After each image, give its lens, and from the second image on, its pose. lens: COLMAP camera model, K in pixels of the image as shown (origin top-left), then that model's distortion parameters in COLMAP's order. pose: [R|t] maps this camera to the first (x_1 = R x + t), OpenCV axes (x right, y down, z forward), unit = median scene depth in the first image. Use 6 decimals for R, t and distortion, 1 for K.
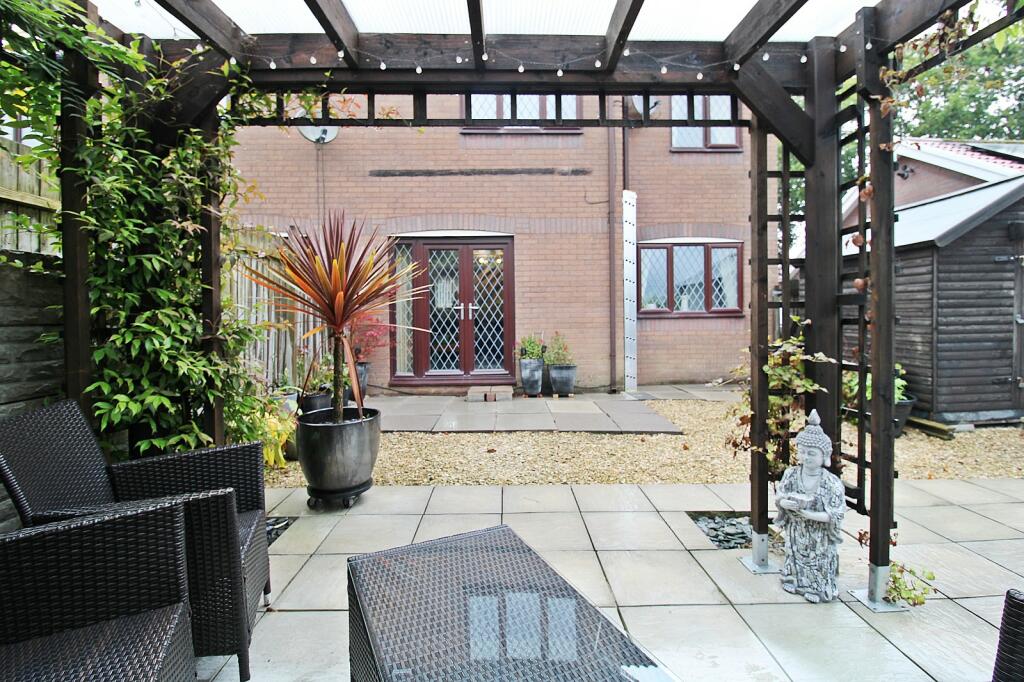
lens RADIAL K [[493.9, 0, 509.2], [0, 493.9, 333.4], [0, 0, 1]] dist [-0.000673, -0.013979]
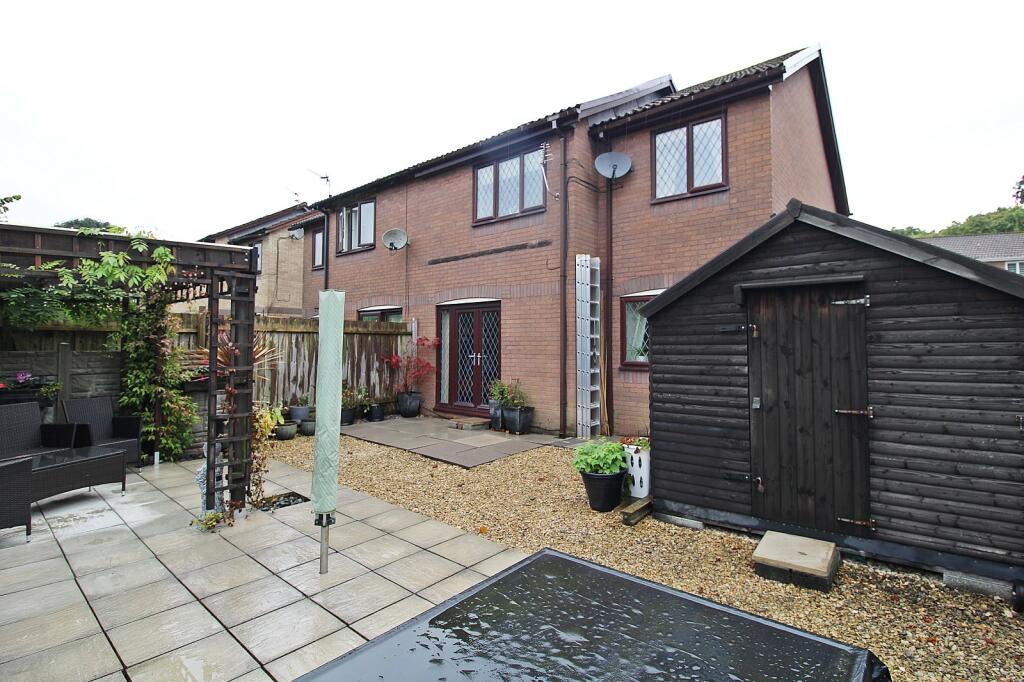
lens RADIAL K [[493.9, 0, 502.1], [0, 493.9, 339.3], [0, 0, 1]] dist [-0.000673, -0.013979]
pose [[0.736196, 0.006094, -0.676741, 0.868645], [-0.031362, 0.999192, -0.025119, -0.067832], [0.676042, 0.039717, 0.735792, 0.080093]]
